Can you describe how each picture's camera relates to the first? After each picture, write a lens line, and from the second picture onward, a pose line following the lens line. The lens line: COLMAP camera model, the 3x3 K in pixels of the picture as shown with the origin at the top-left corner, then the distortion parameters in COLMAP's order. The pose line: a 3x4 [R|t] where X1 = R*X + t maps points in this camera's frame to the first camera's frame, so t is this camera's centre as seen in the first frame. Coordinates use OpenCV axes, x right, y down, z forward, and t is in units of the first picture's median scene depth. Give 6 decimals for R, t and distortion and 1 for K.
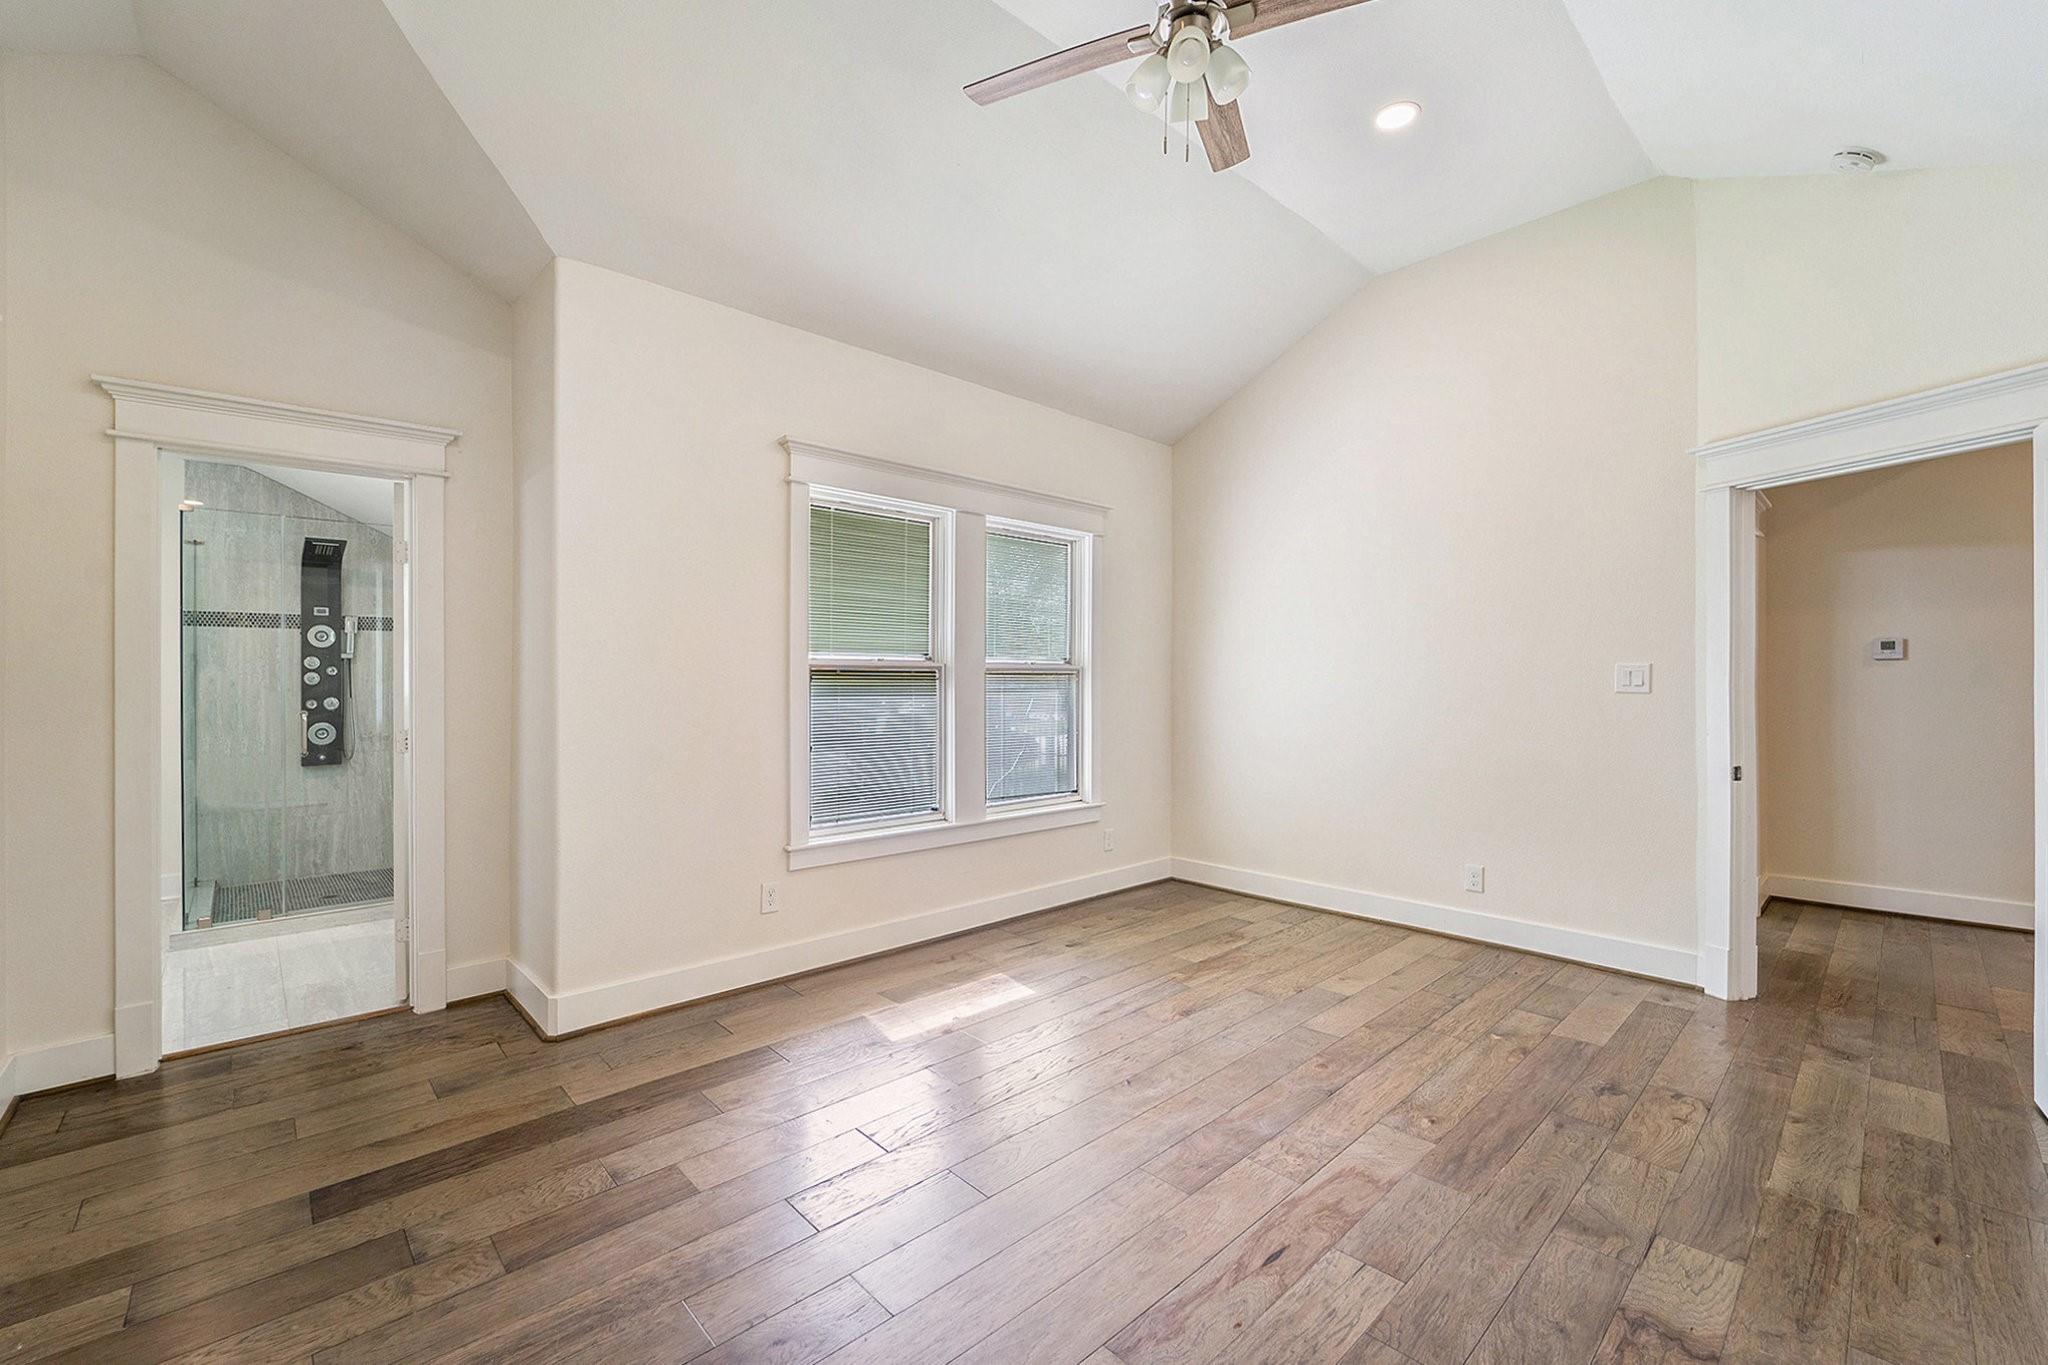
lens RADIAL K [[825.1, 0, 1023.8], [0, 825.1, 694.8], [0, 0, 1]] dist [-0.022193, 0.000031]
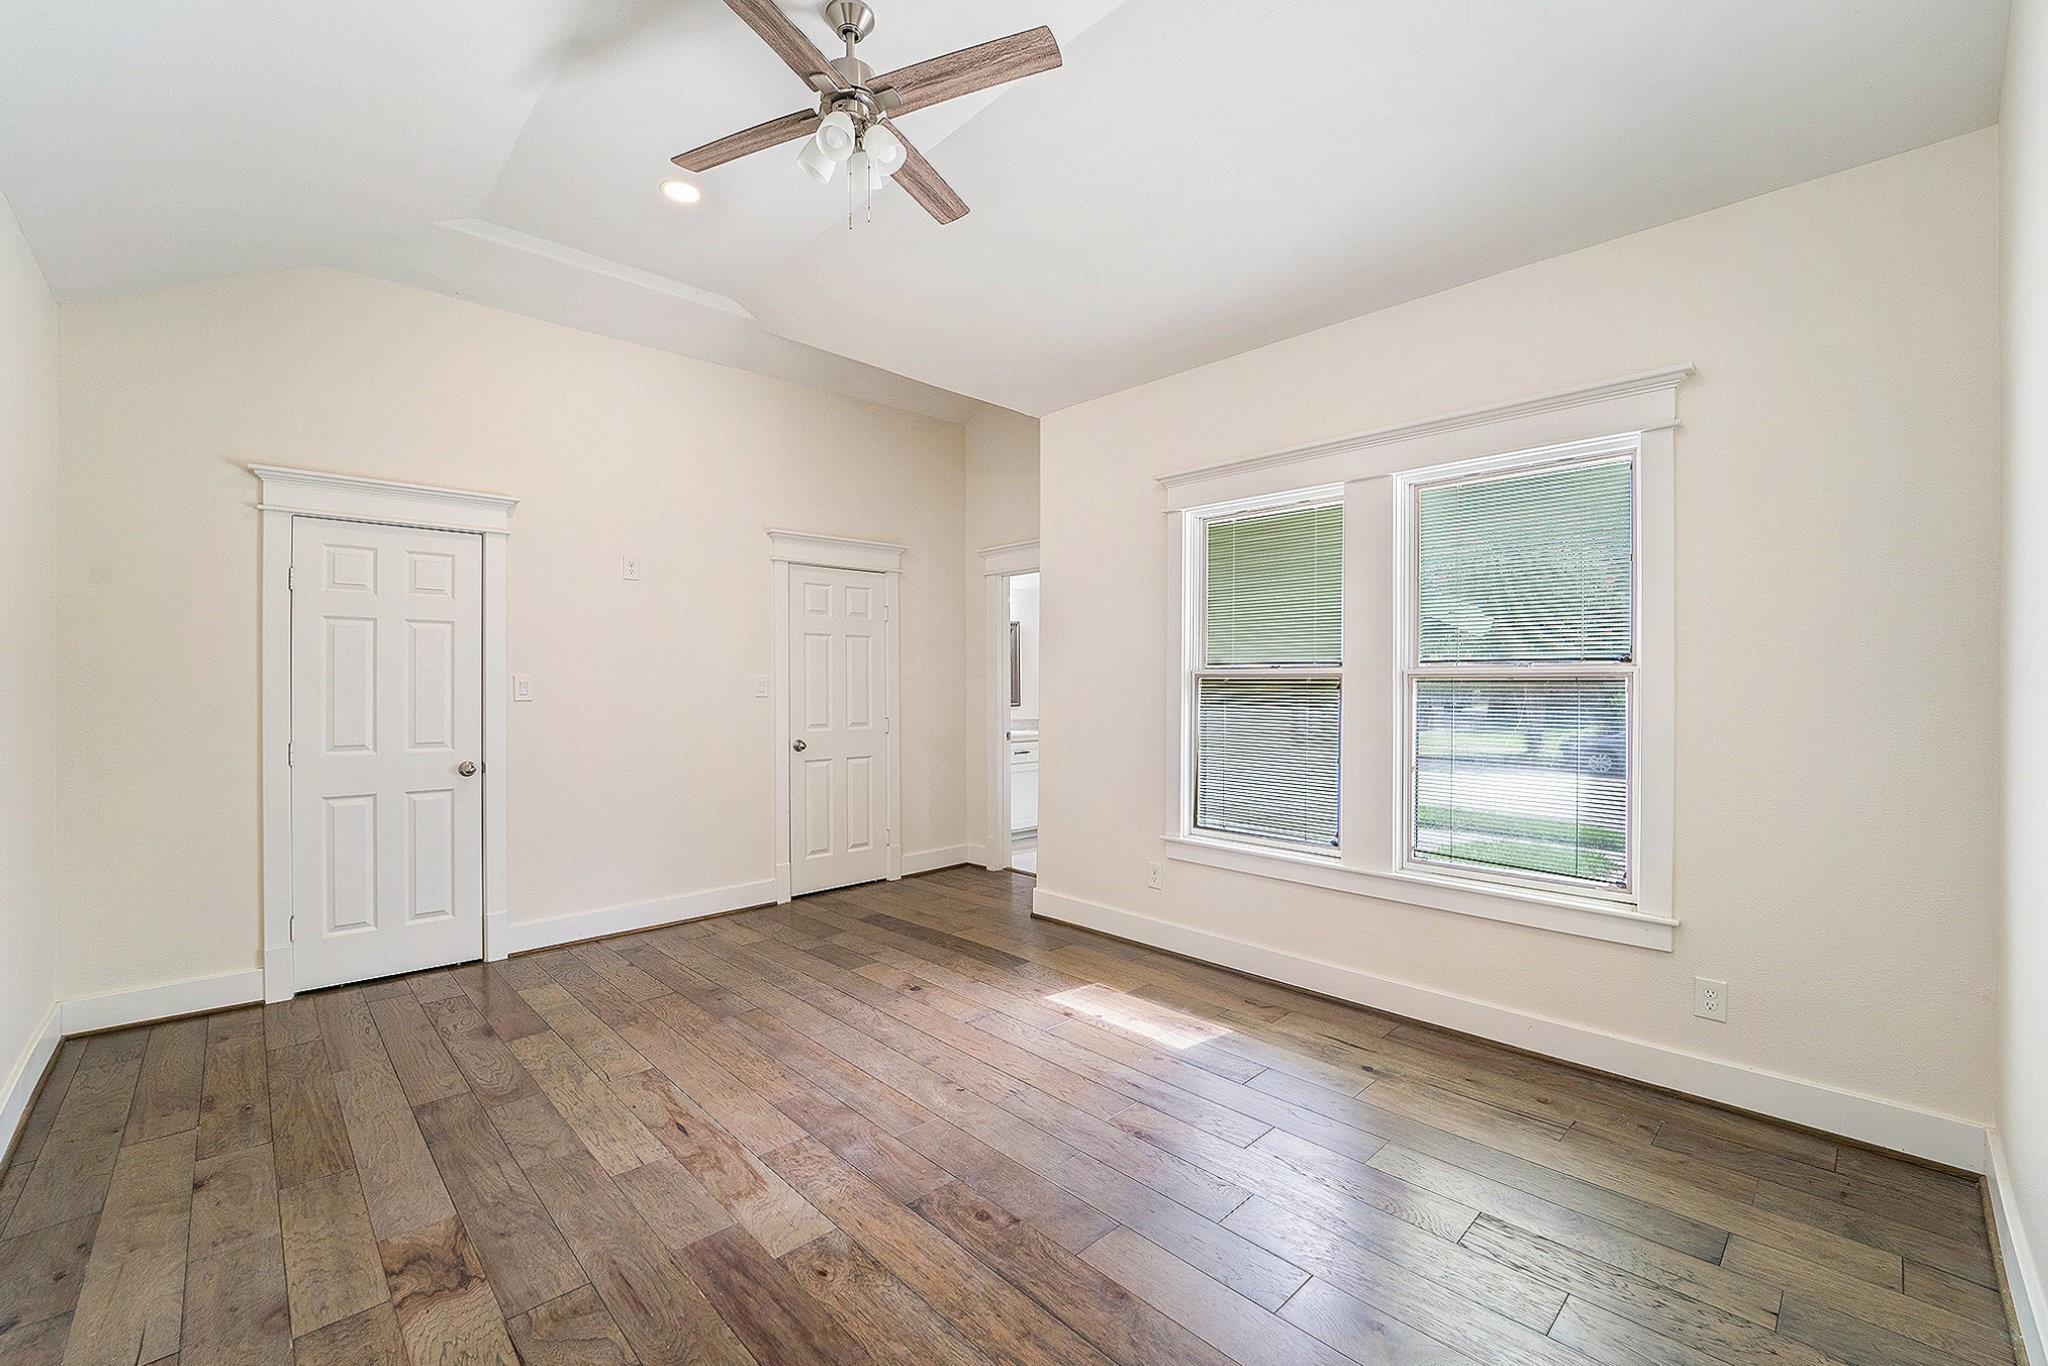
lens RADIAL K [[825.1, 0, 1016.5], [0, 825.1, 681.0], [0, 0, 1]] dist [-0.022193, 0.000031]
pose [[0.030418, 0.001834, -0.999536, 1.051581], [-0.016447, 0.999864, 0.001334, -0.032460], [0.999402, 0.016399, 0.030444, 0.949482]]
